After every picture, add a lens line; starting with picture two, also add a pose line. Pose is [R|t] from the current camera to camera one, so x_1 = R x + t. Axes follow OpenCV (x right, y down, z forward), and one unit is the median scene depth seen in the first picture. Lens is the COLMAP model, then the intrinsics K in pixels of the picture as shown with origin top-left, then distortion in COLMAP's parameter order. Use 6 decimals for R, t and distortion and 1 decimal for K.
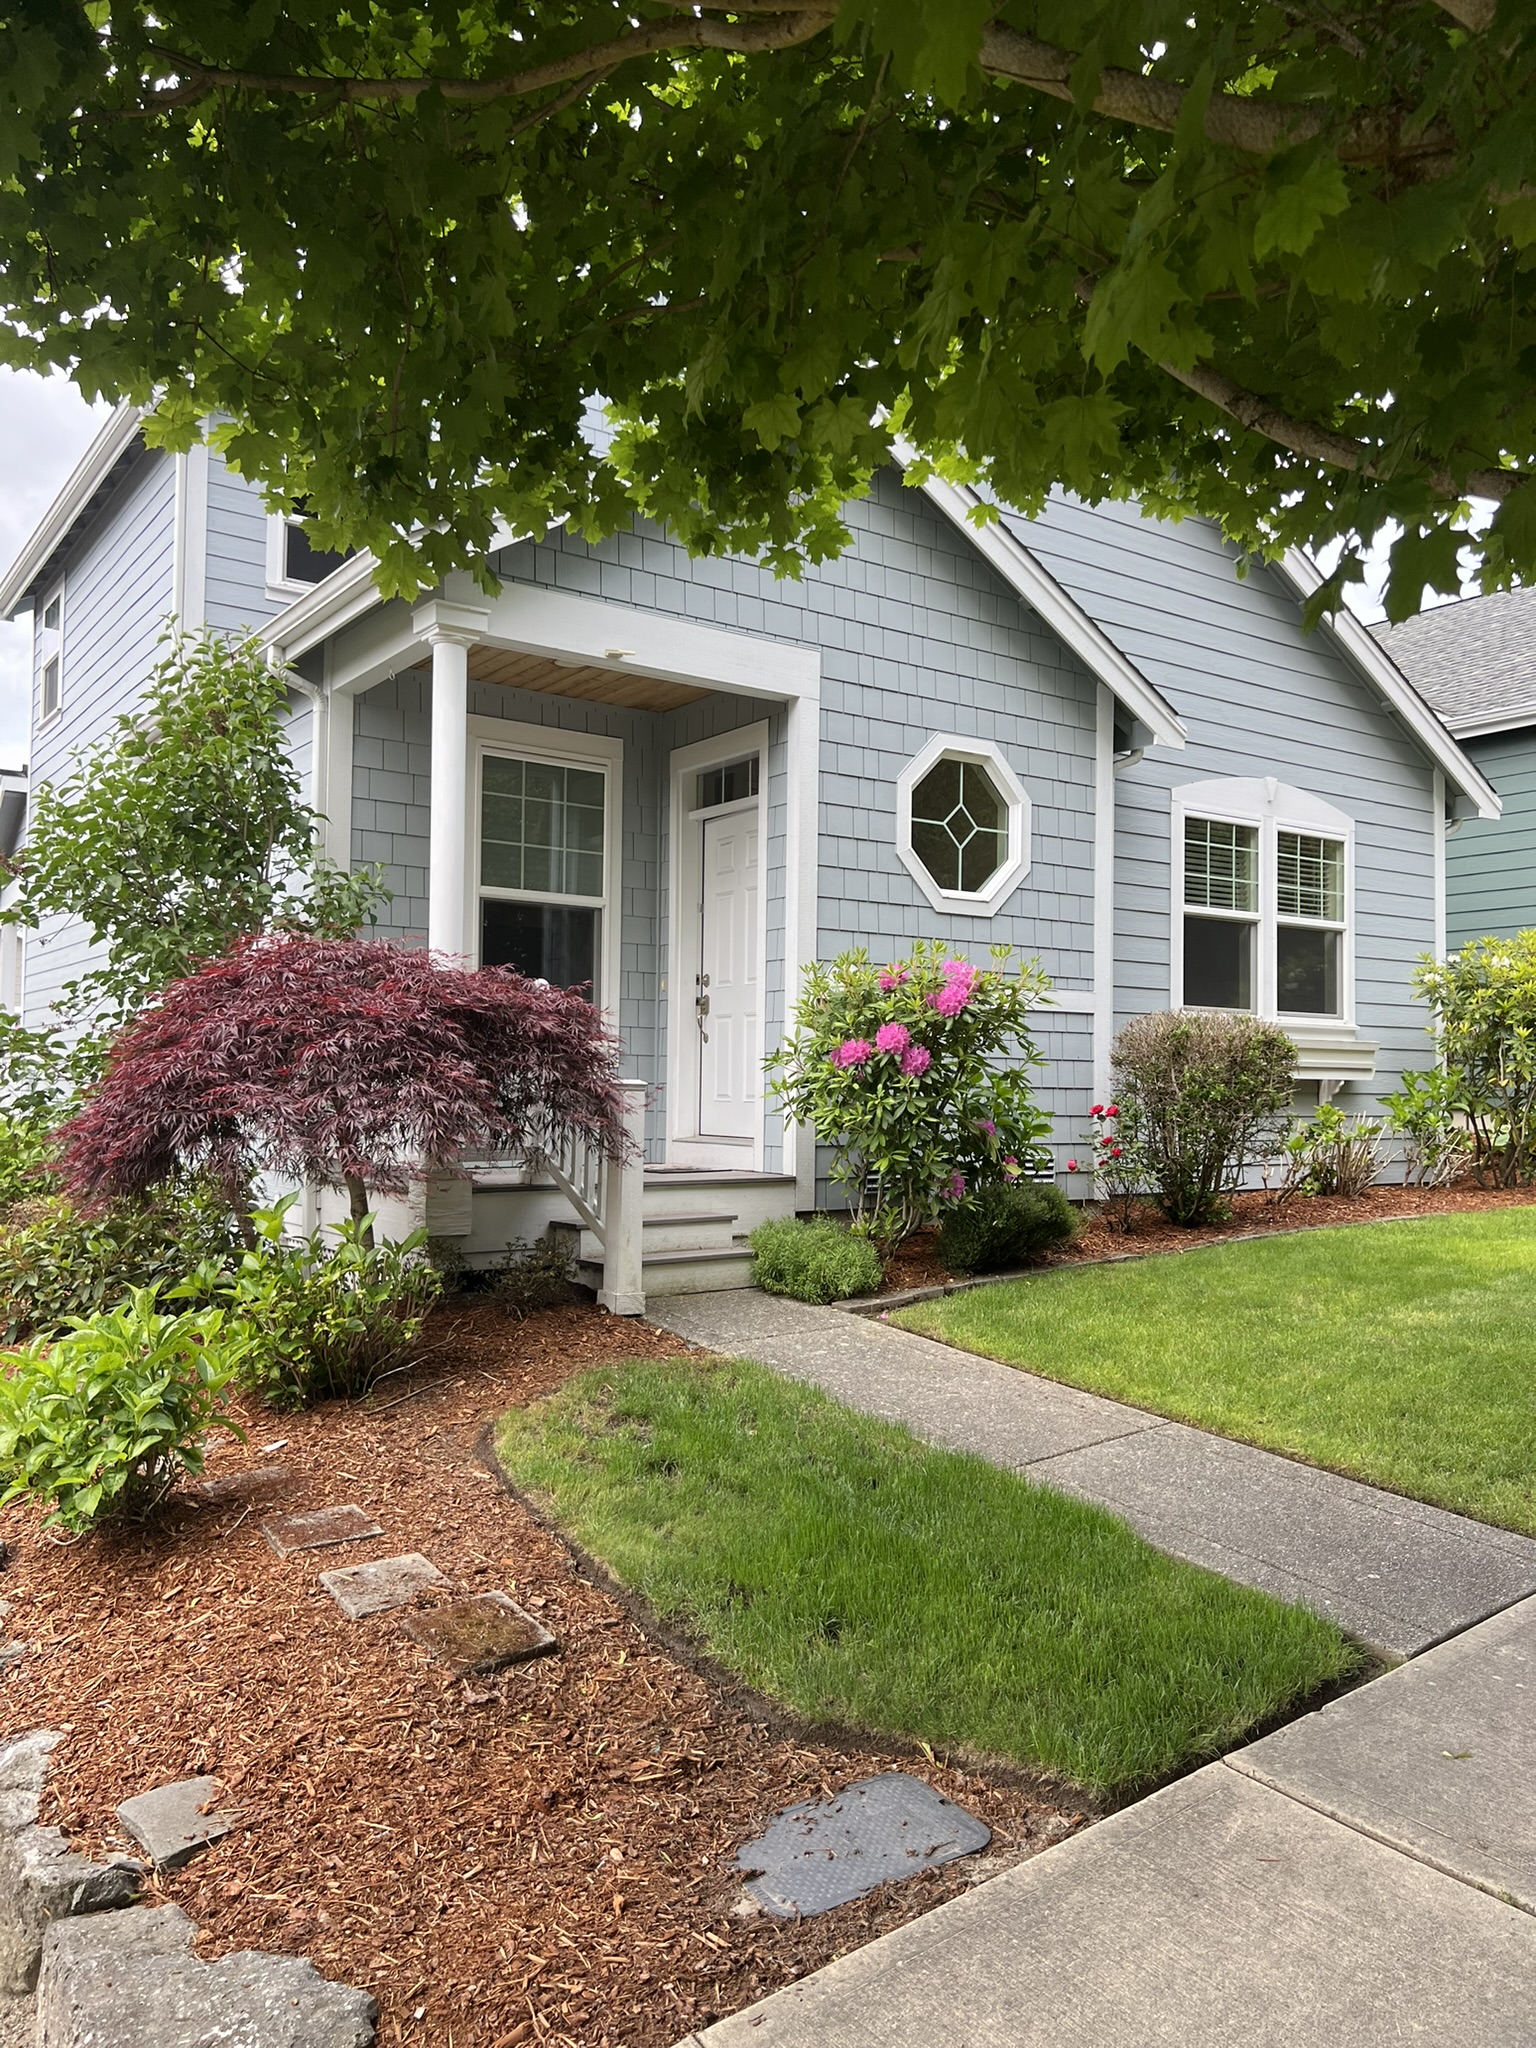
lens RADIAL K [[1544.4, 0, 768.0], [0, 1544.4, 1024.0], [0, 0, 1]] dist [-0.000128, -0.004424]
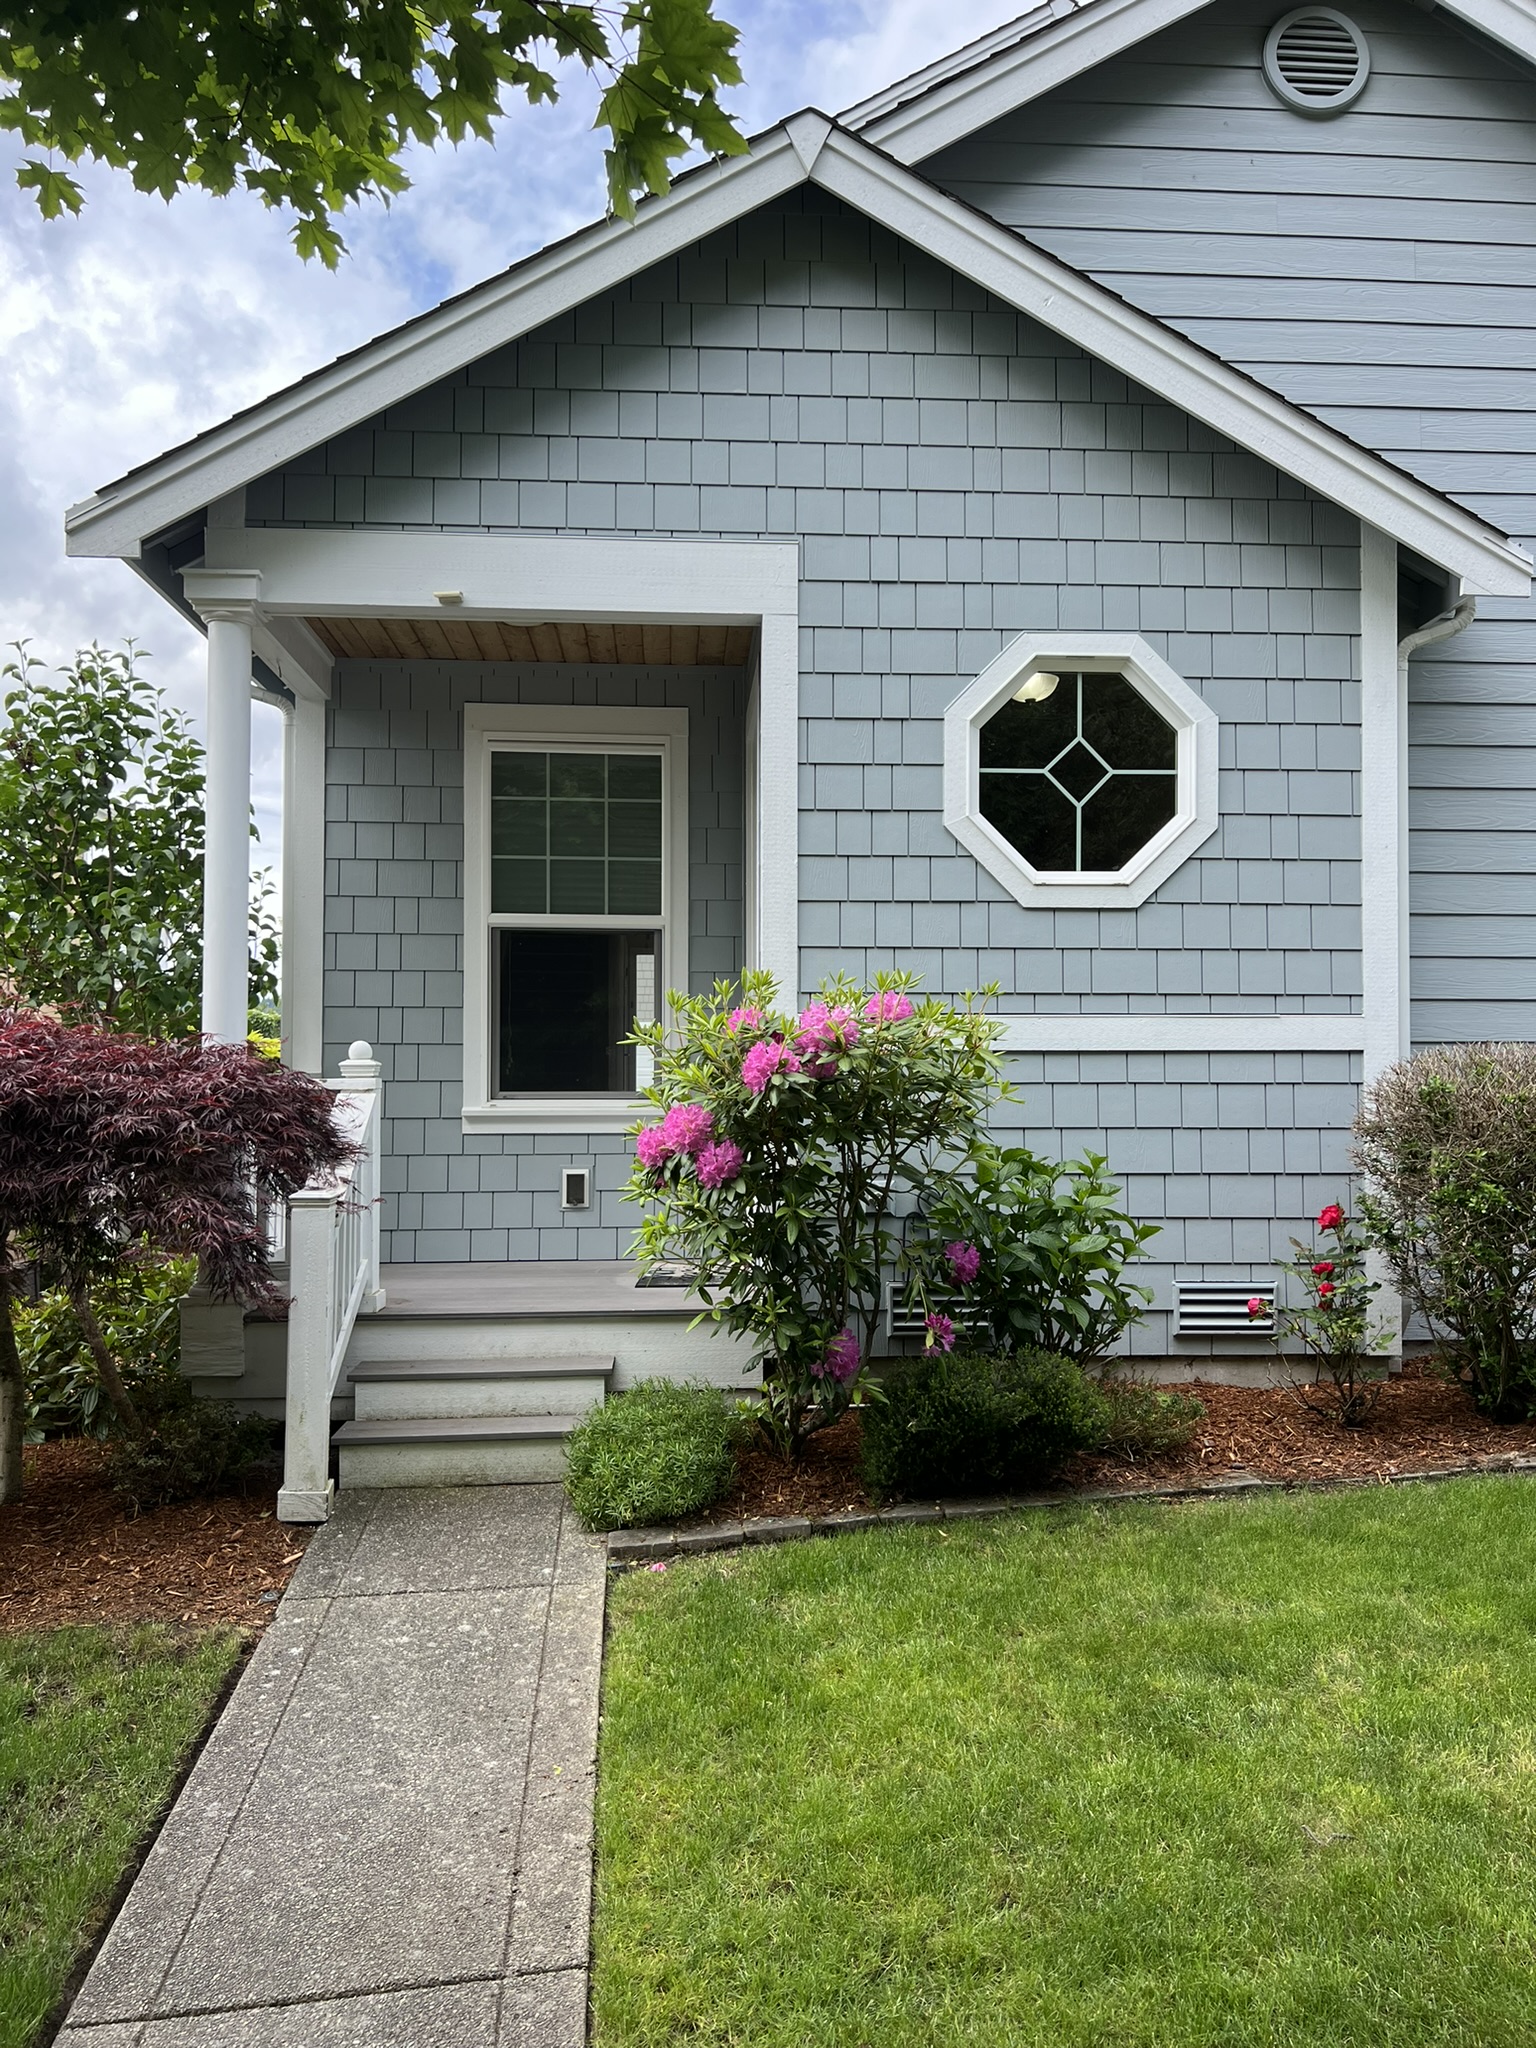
lens RADIAL K [[1544.4, 0, 768.0], [0, 1544.4, 1024.0], [0, 0, 1]] dist [-0.000128, -0.004424]
pose [[0.852384, -0.029143, -0.522104, 0.347170], [0.030574, 0.999515, -0.005877, -0.022010], [0.522022, -0.010954, 0.852862, 0.373924]]
